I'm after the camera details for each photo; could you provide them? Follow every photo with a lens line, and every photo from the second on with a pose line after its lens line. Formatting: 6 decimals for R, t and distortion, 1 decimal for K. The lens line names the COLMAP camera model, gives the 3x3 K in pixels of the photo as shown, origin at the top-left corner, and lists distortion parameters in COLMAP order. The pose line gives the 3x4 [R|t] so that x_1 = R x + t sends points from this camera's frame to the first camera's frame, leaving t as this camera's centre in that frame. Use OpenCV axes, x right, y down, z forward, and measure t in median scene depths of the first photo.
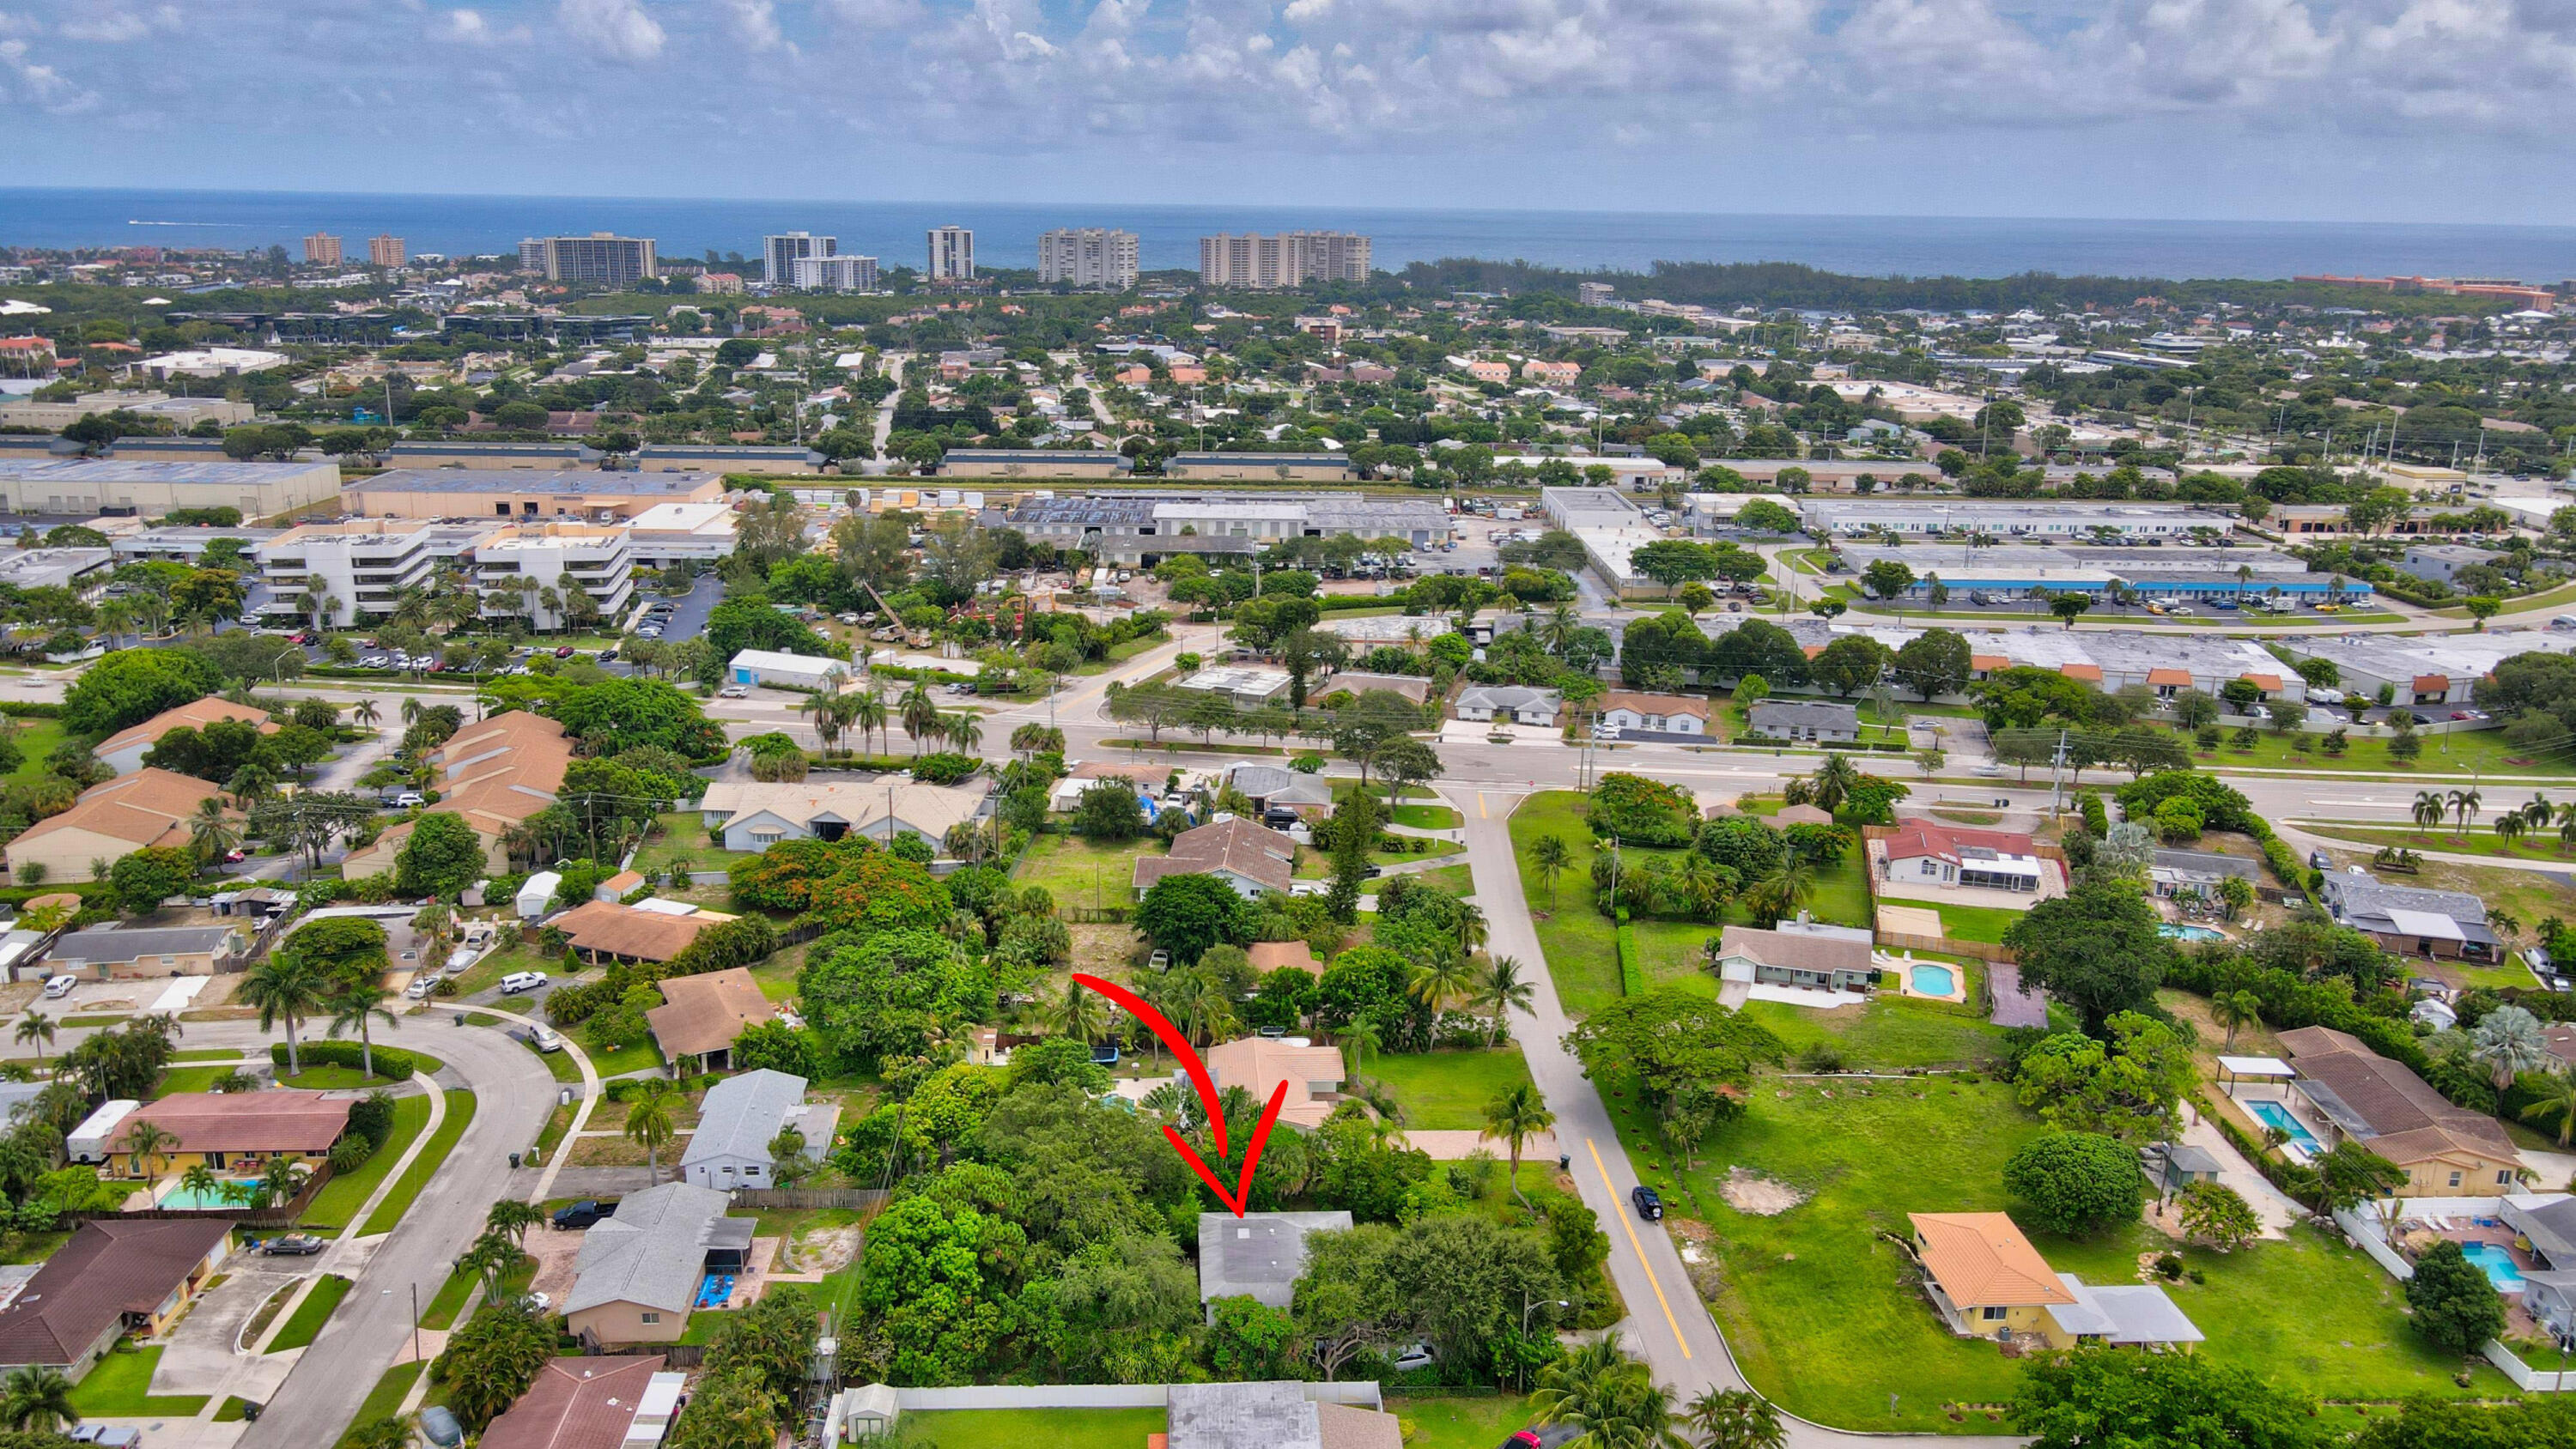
lens RADIAL K [[1902.6, 0, 1268.5], [0, 1902.6, 733.4], [0, 0, 1]] dist [-0.021344, 0.063561]
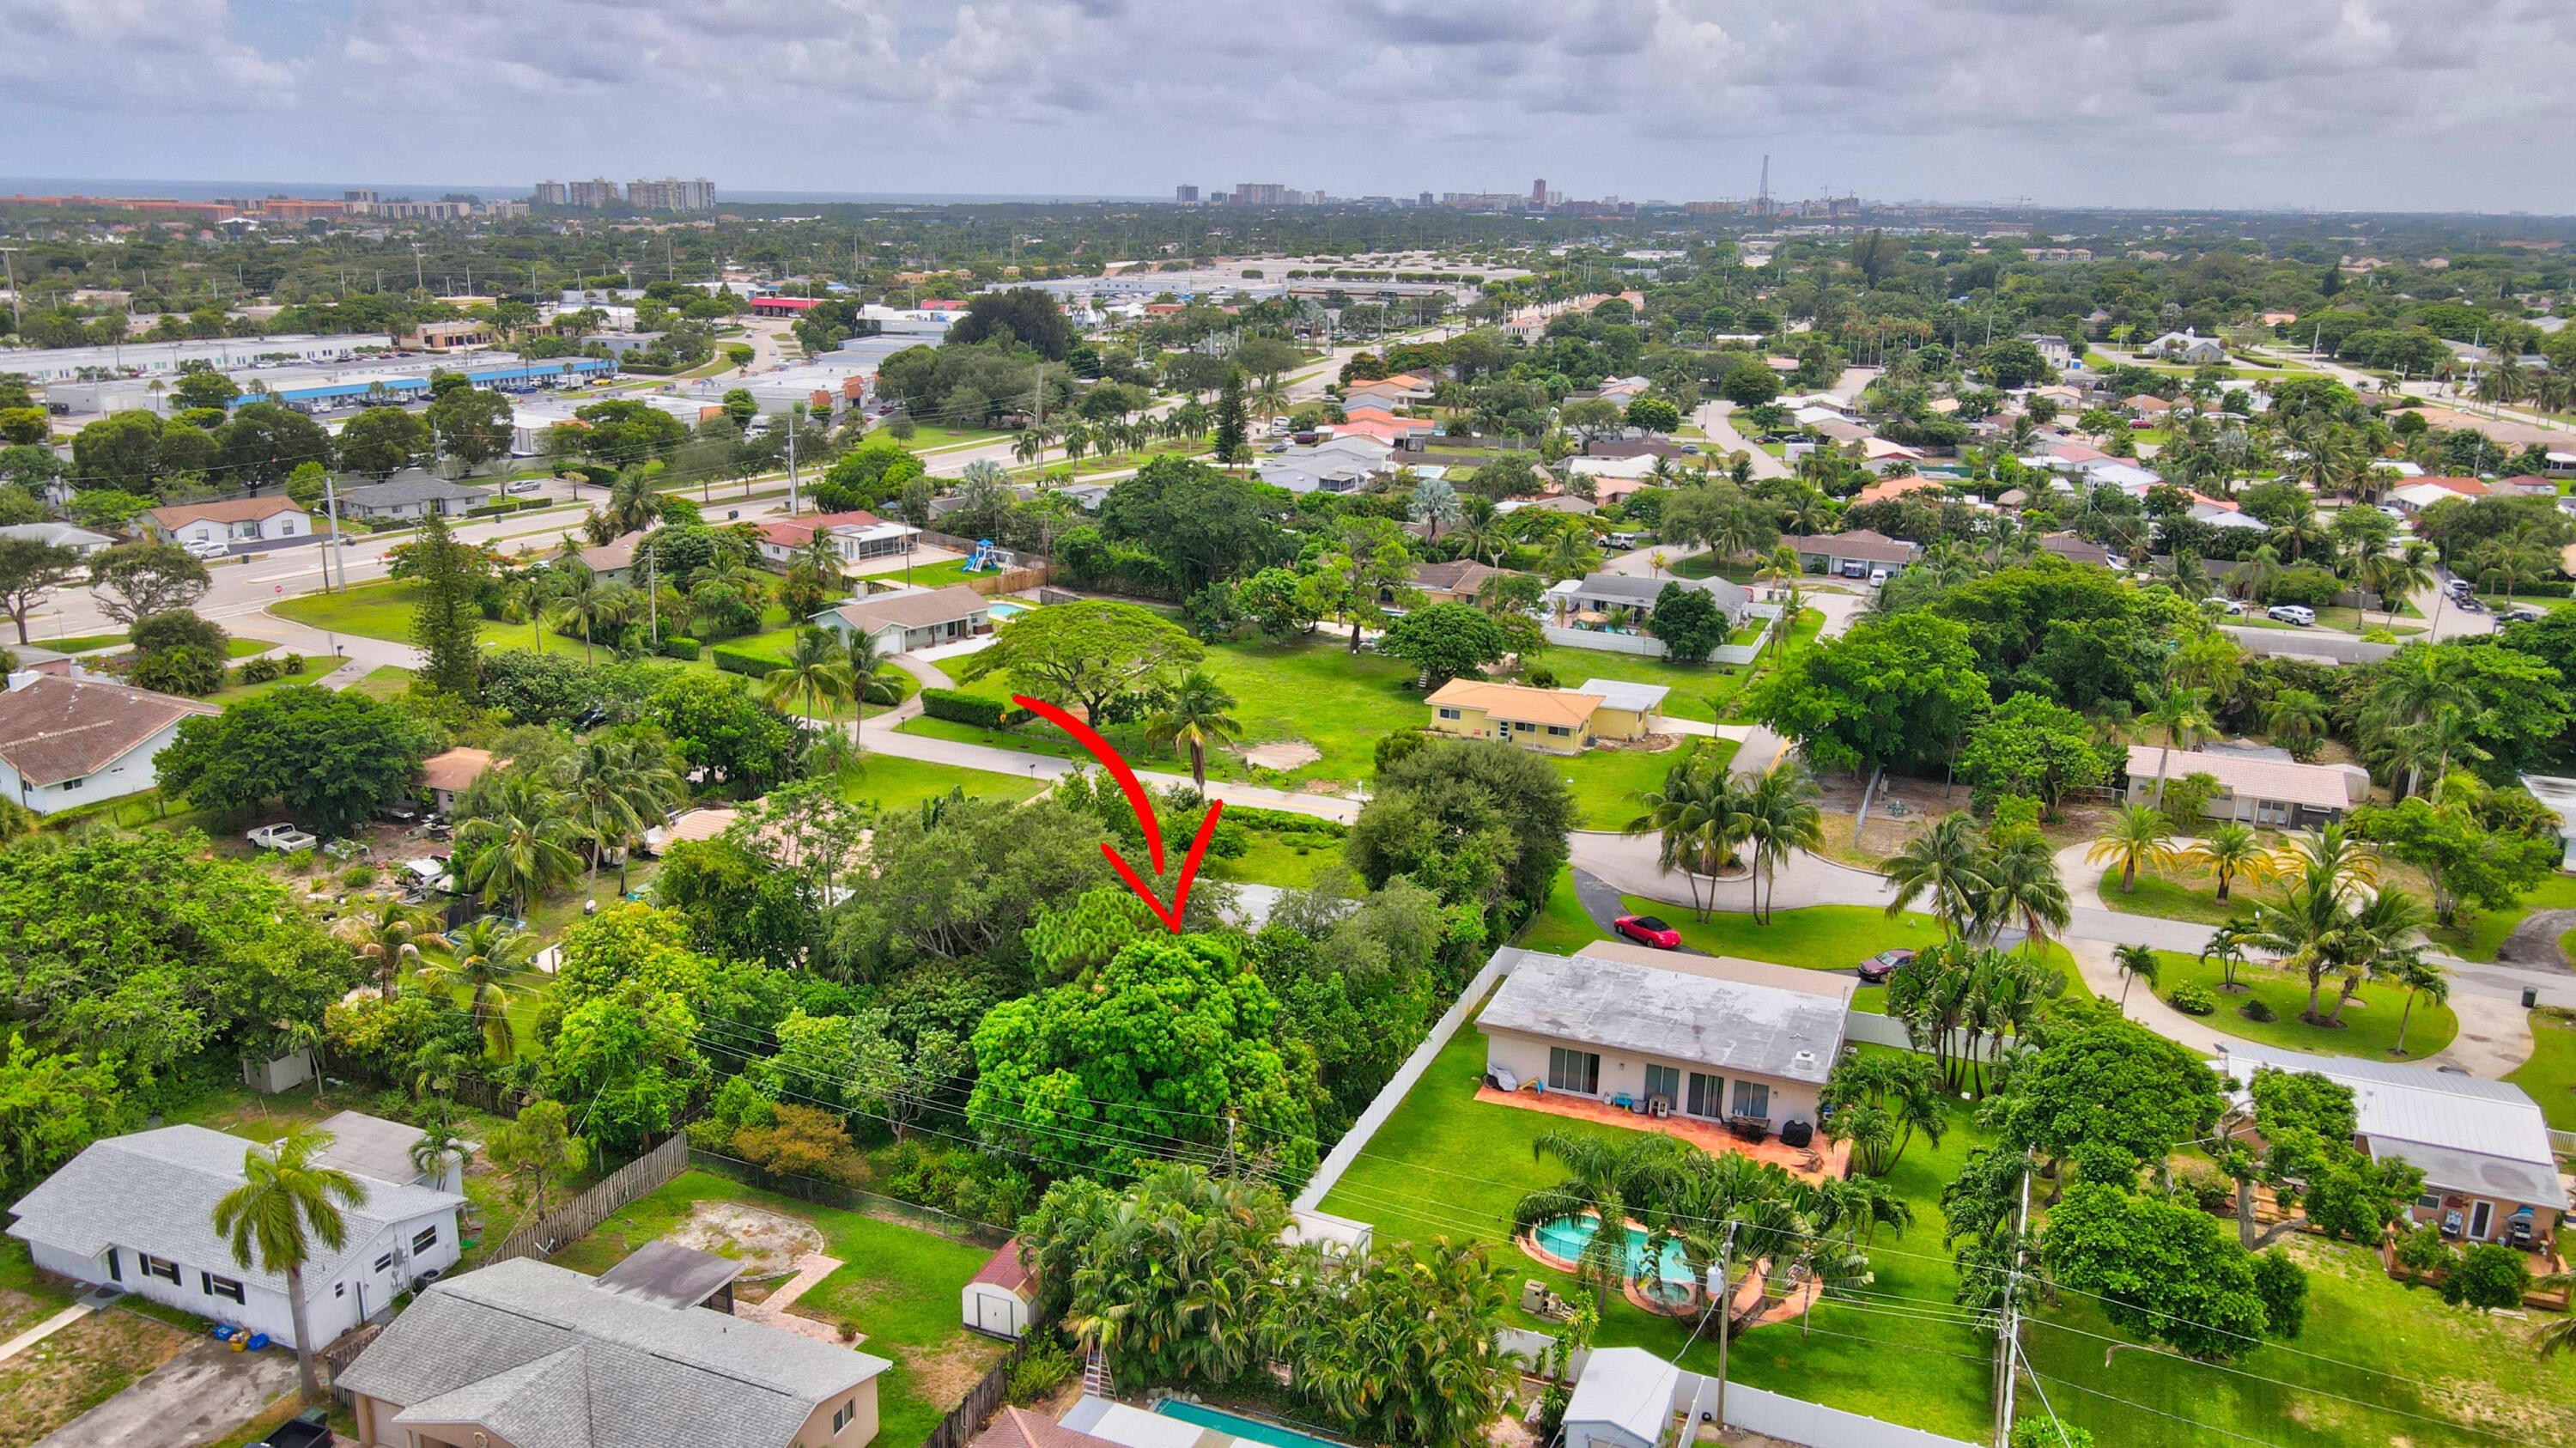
lens RADIAL K [[1903.1, 0, 1268.5], [0, 1903.1, 732.9], [0, 0, 1]] dist [-0.021344, 0.063561]
pose [[0.435111, -0.255704, 0.863304, -0.297187], [0.236729, 0.957580, 0.164315, 0.043580], [-0.868699, 0.132874, 0.477187, 0.307430]]
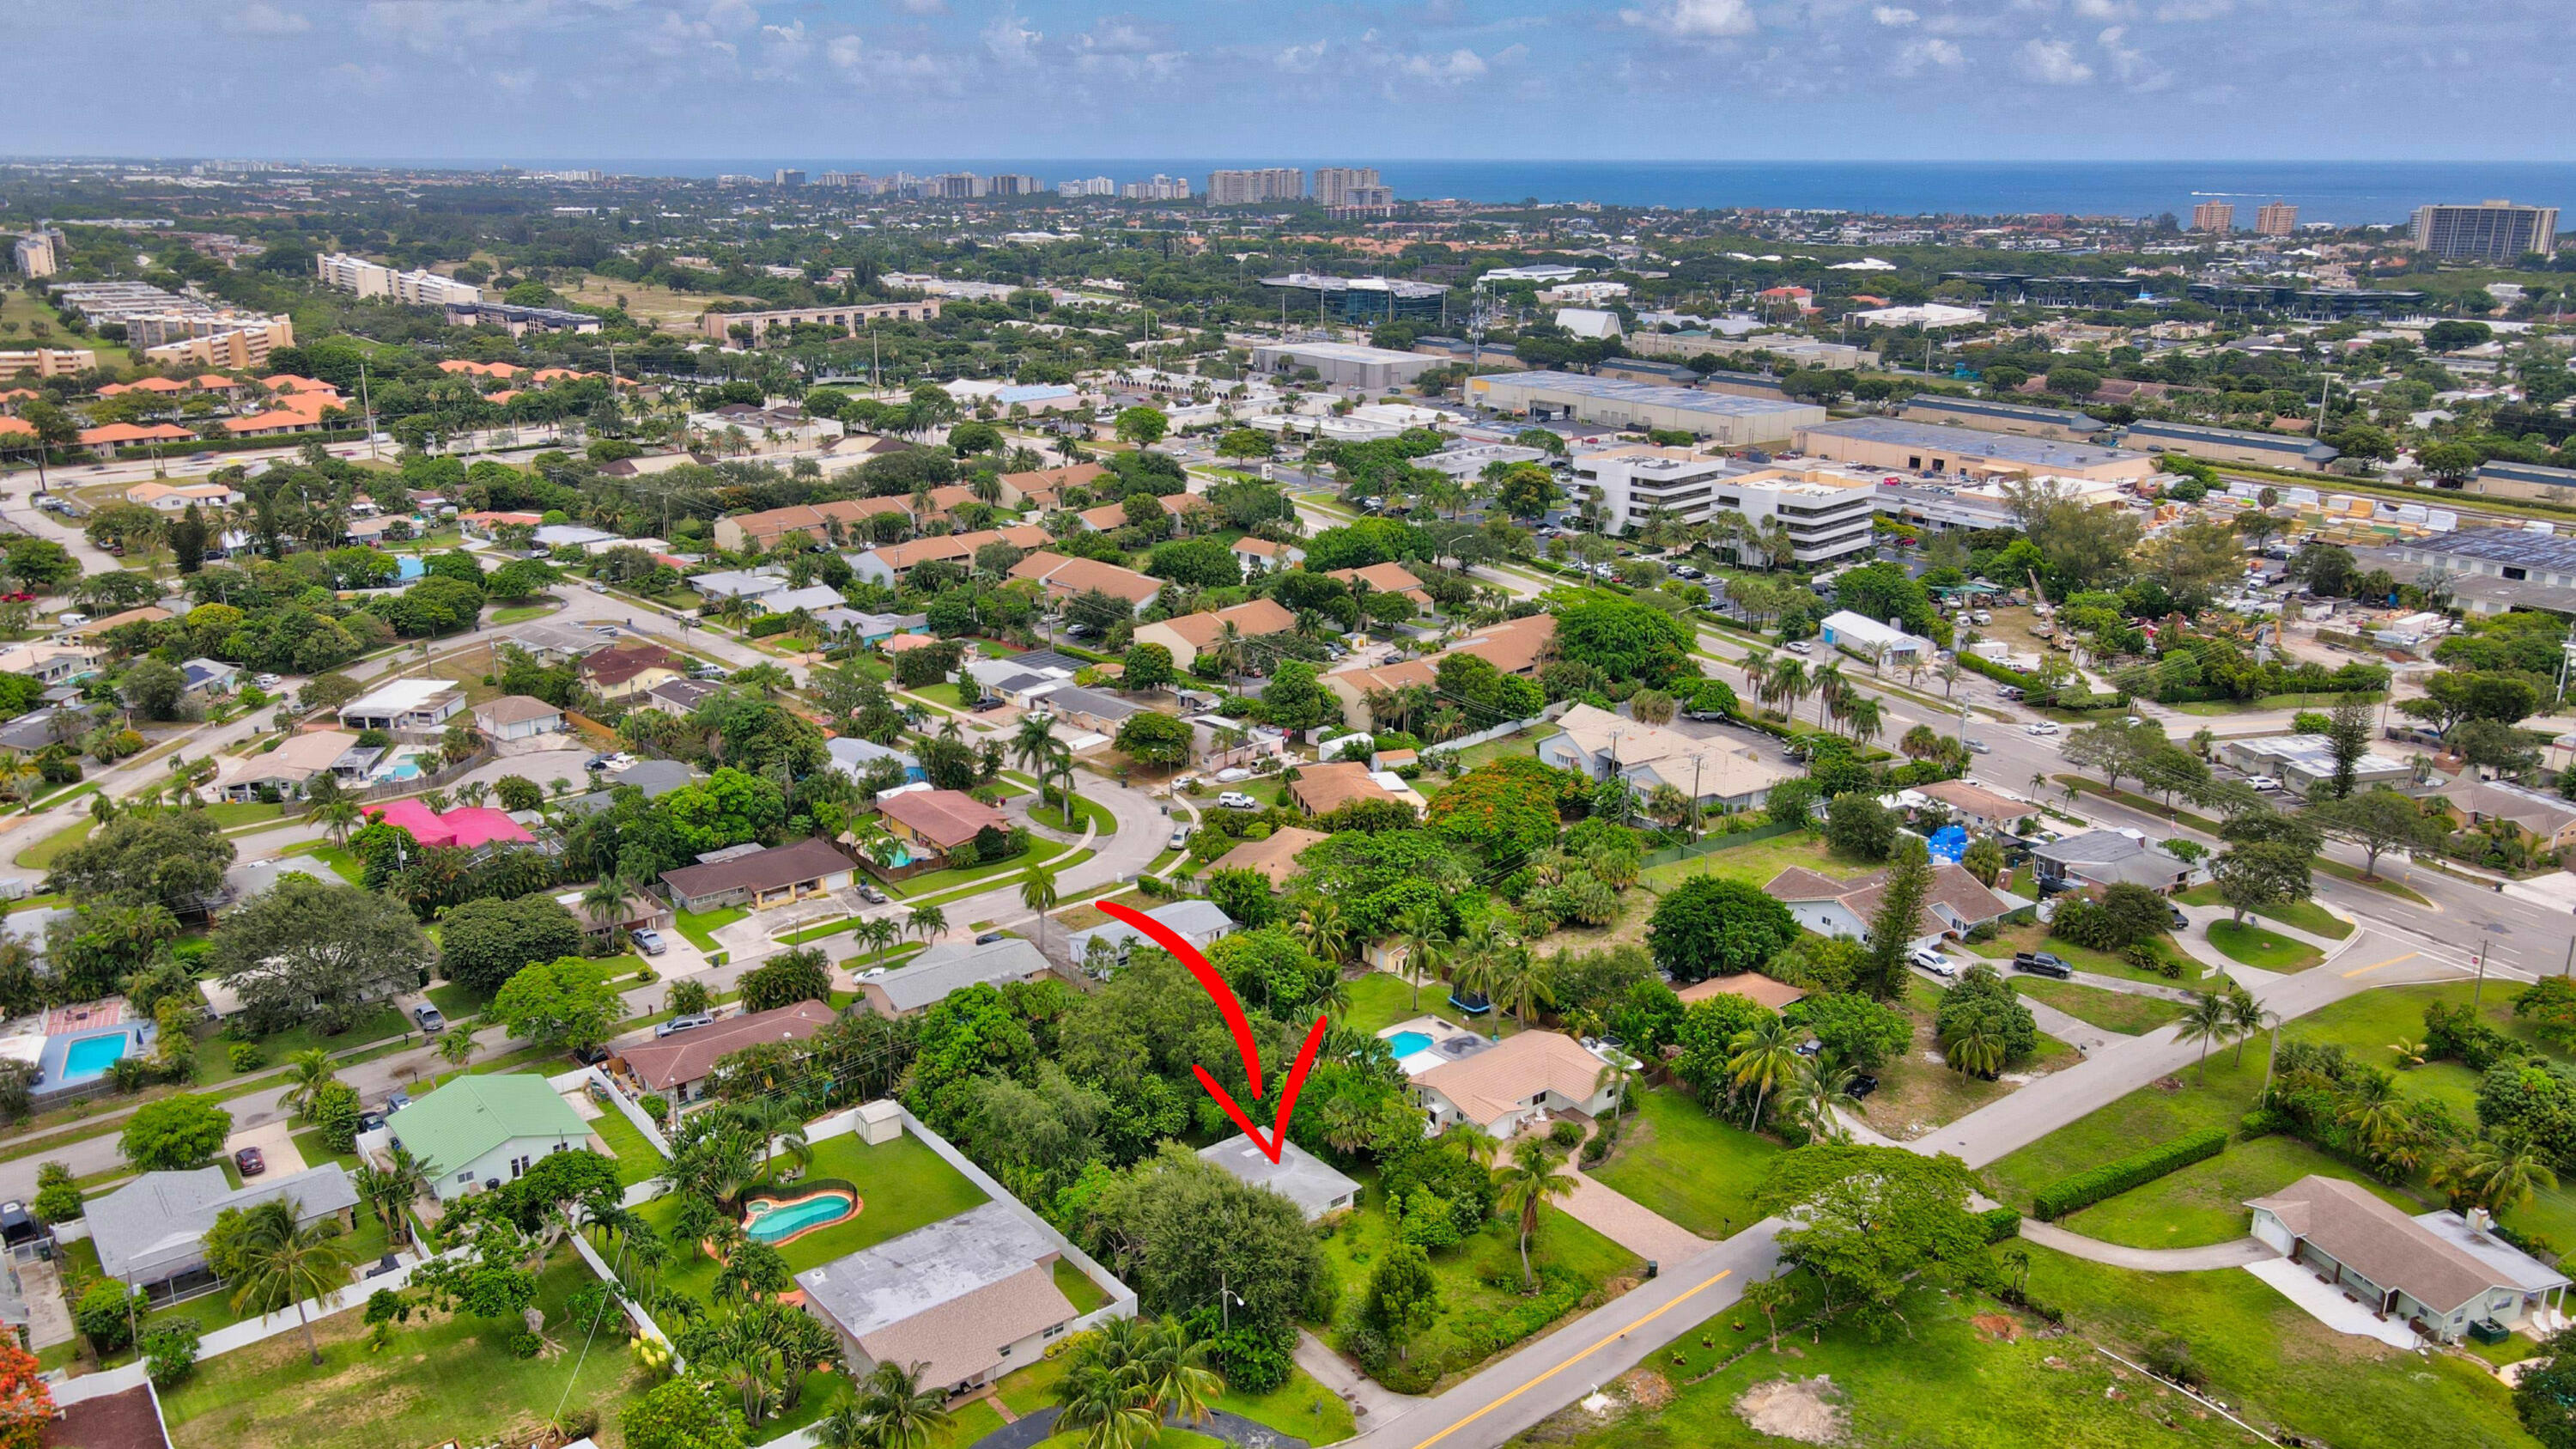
lens RADIAL K [[1906.3, 0, 1269.8], [0, 1906.3, 725.3], [0, 0, 1]] dist [-0.000736, 0.007053]
pose [[0.580647, 0.222536, -0.783152, 0.373887], [-0.214782, 0.969712, 0.116303, -0.040856], [0.785314, 0.100676, 0.610857, 0.178259]]
